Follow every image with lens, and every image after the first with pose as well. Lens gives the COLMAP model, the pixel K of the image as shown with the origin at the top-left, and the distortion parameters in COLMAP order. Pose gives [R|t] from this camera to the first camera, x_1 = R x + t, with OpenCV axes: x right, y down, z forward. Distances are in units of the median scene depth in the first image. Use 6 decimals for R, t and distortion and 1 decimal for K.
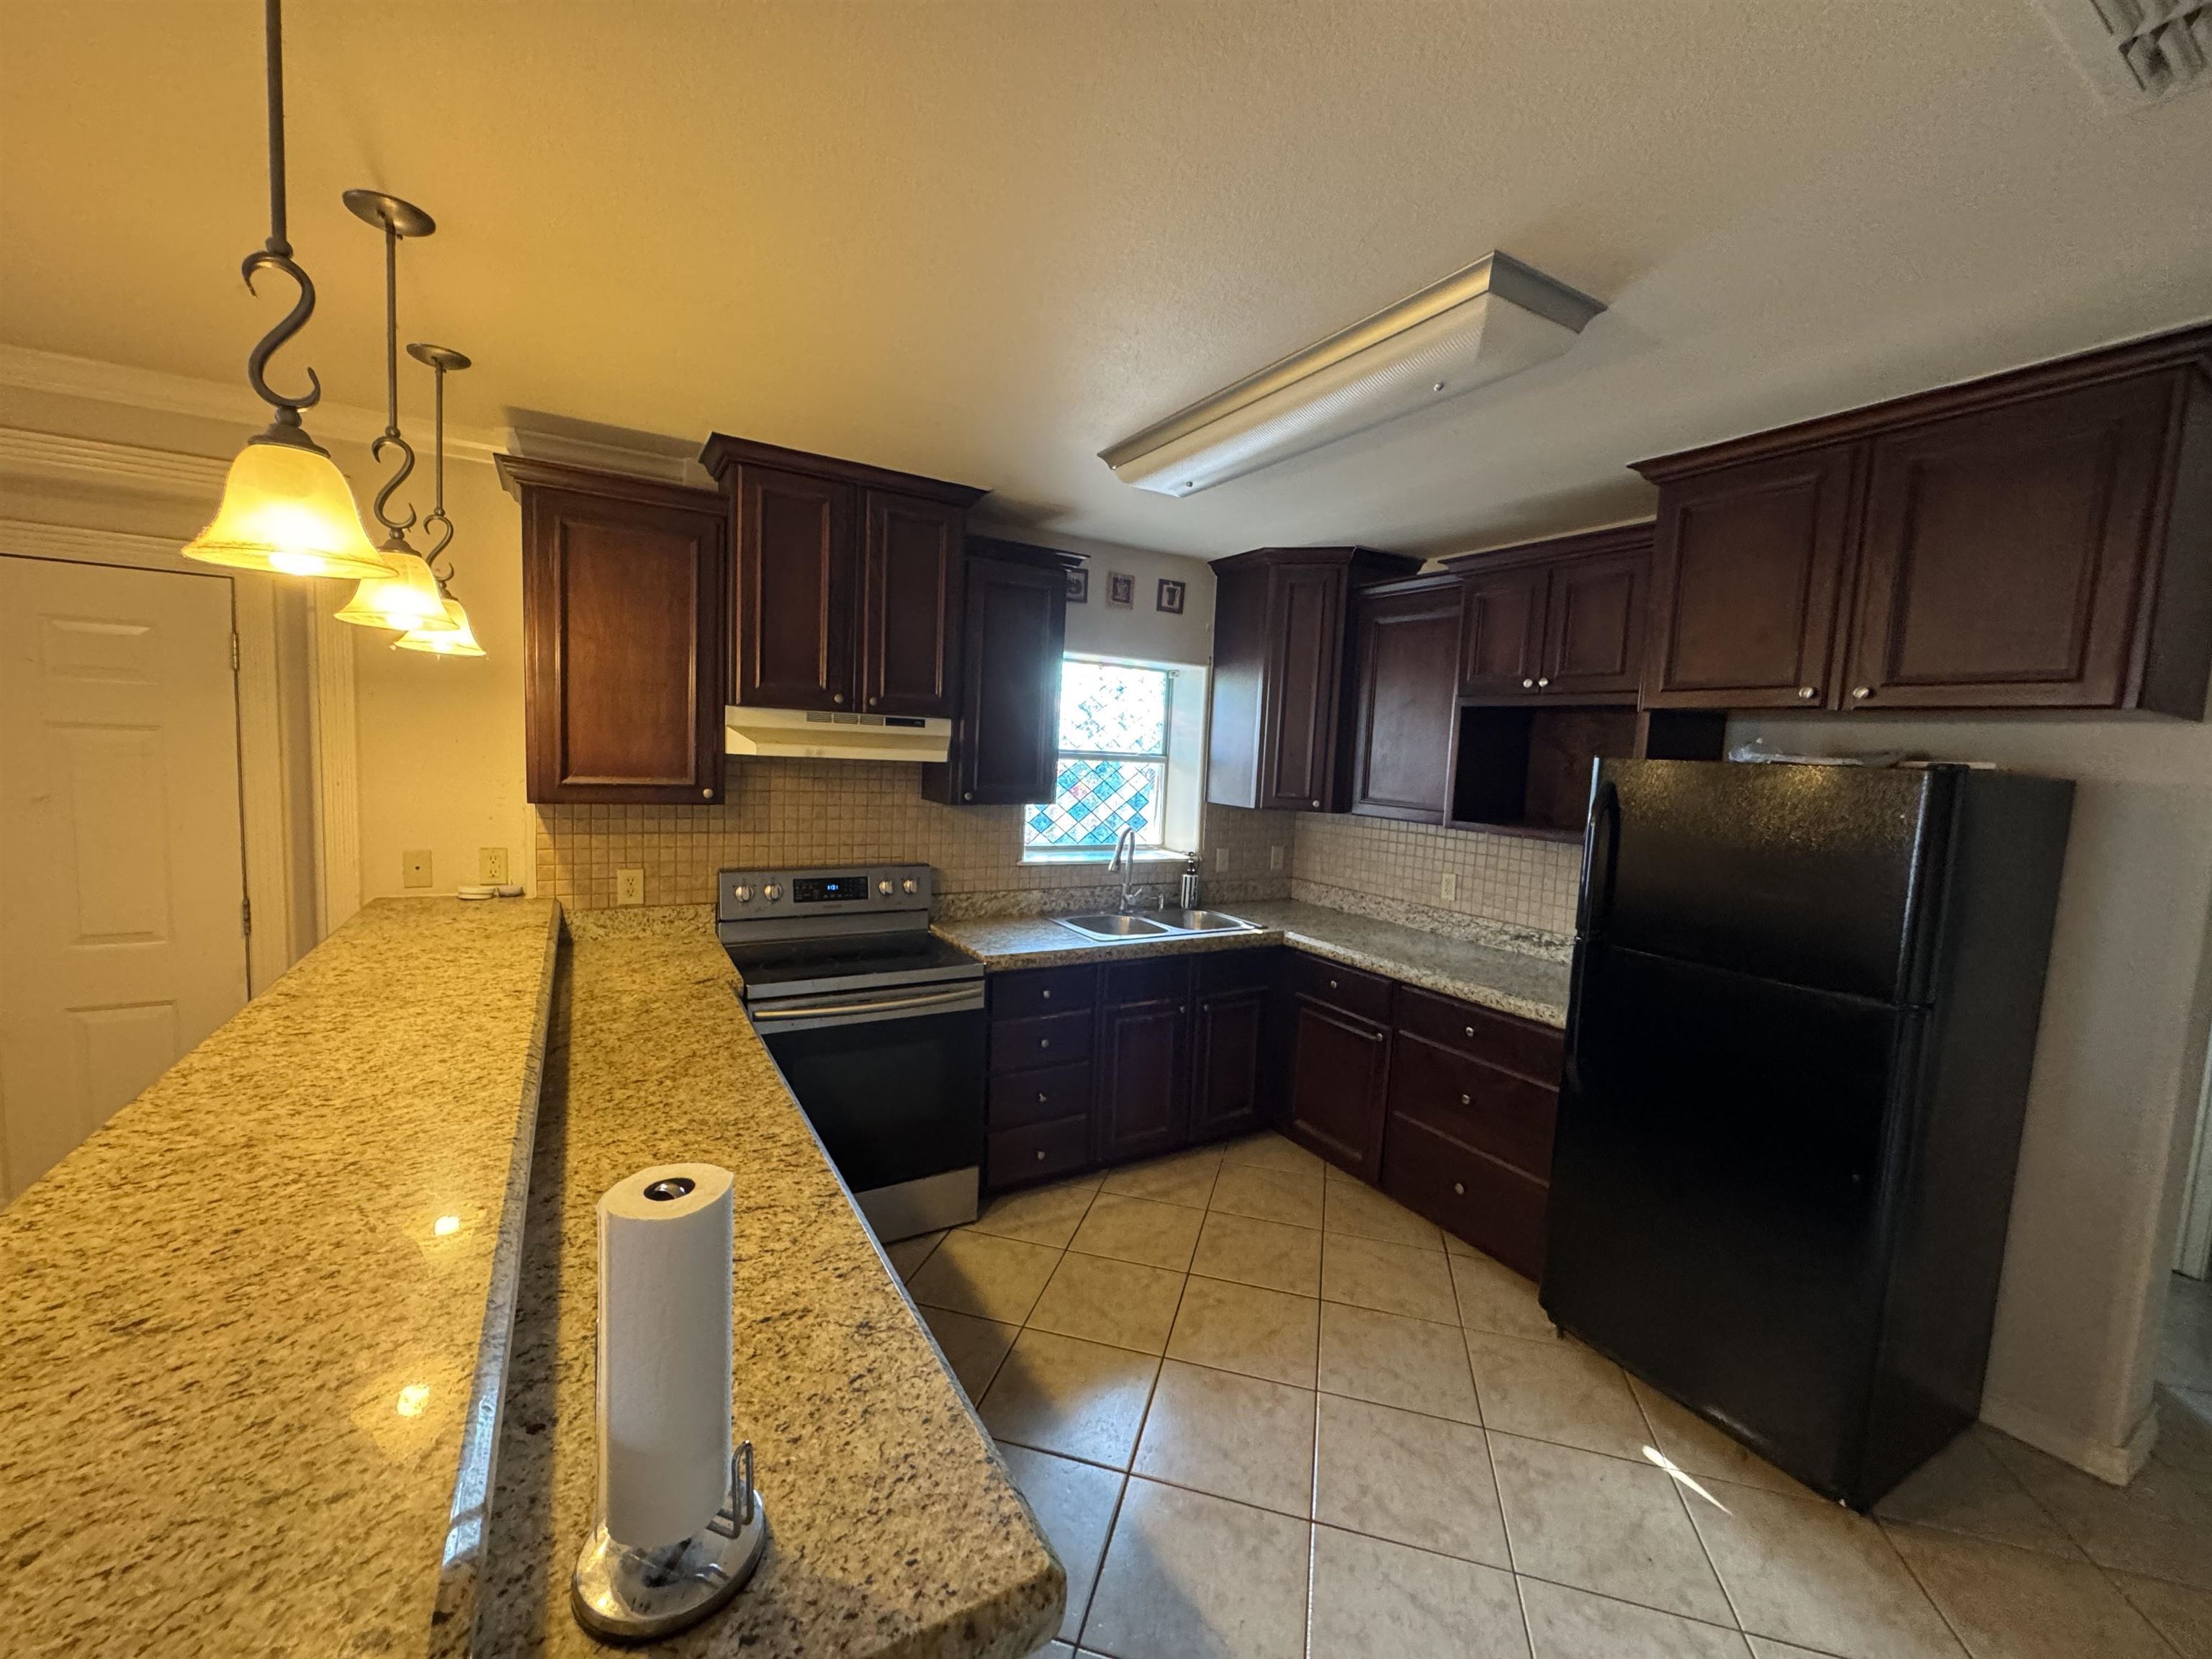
lens RADIAL K [[881.4, 0, 1109.1], [0, 881.4, 817.2], [0, 0, 1]] dist [-0.001641, 0.001024]
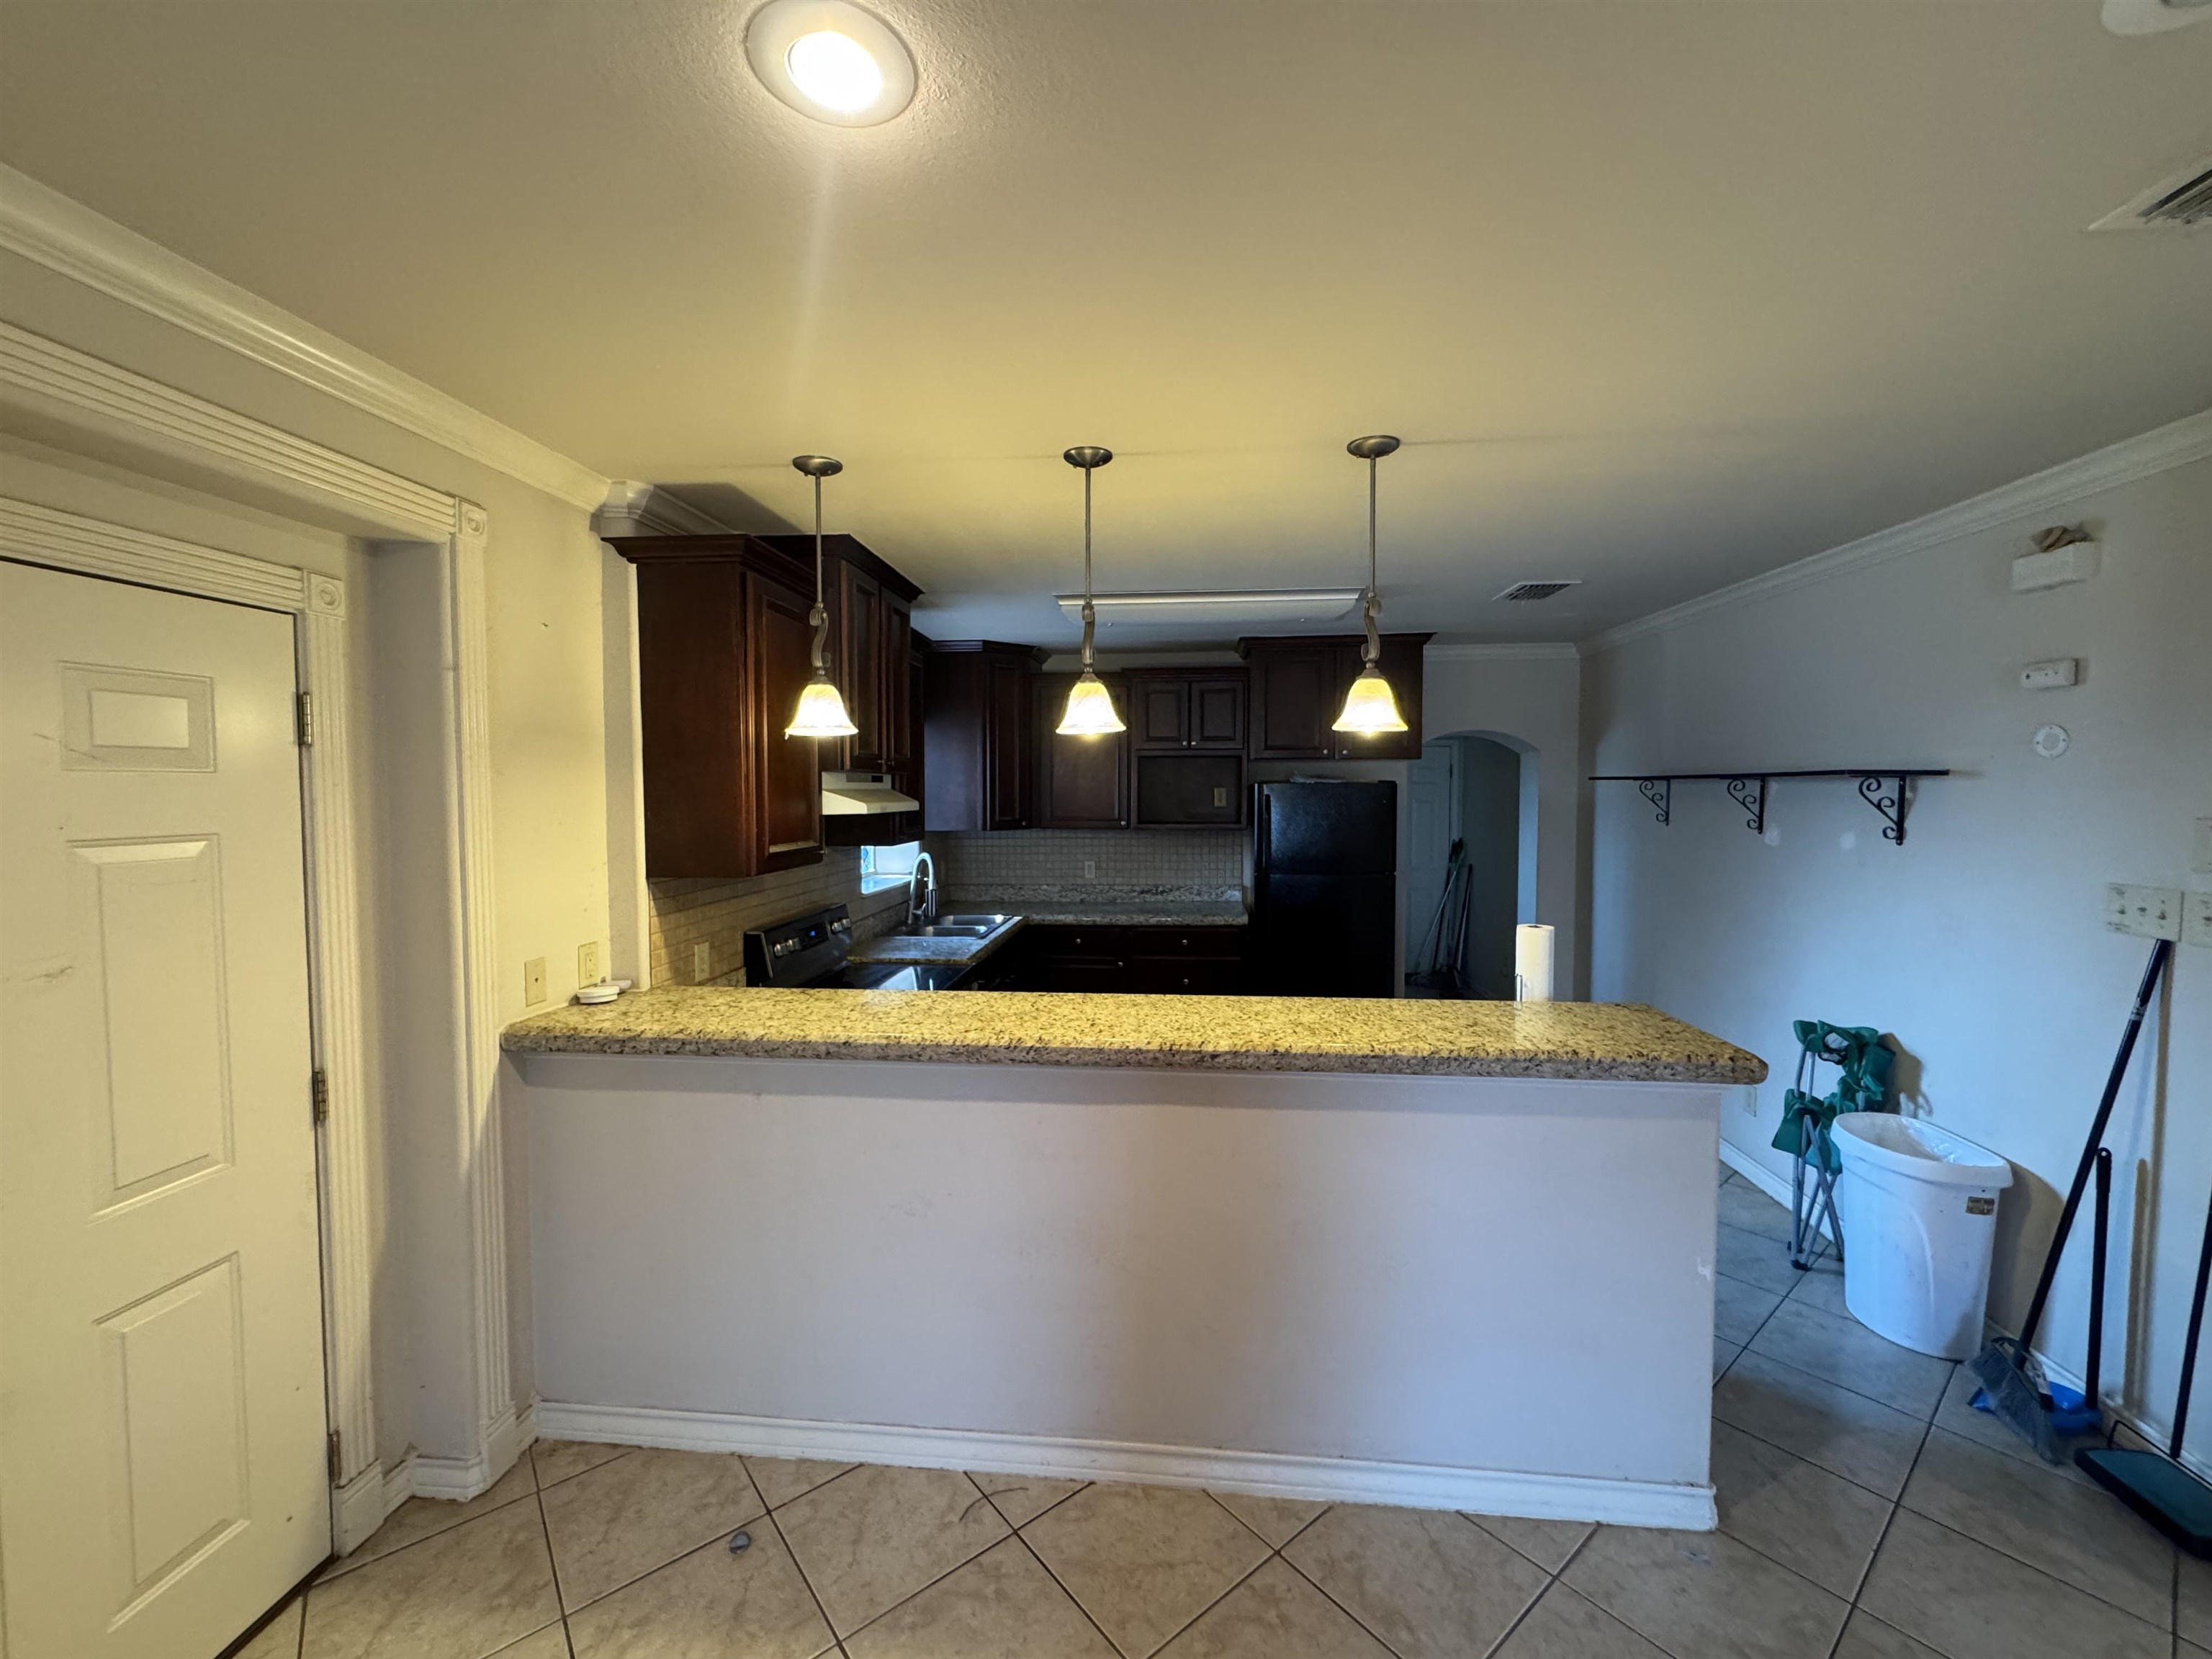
lens RADIAL K [[881.4, 0, 1115.7], [0, 881.4, 833.5], [0, 0, 1]] dist [-0.001641, 0.001024]
pose [[0.584718, -0.089546, 0.806279, -1.037259], [0.090517, 0.994884, 0.044849, -0.061761], [-0.806171, 0.046758, 0.589833, 0.067656]]
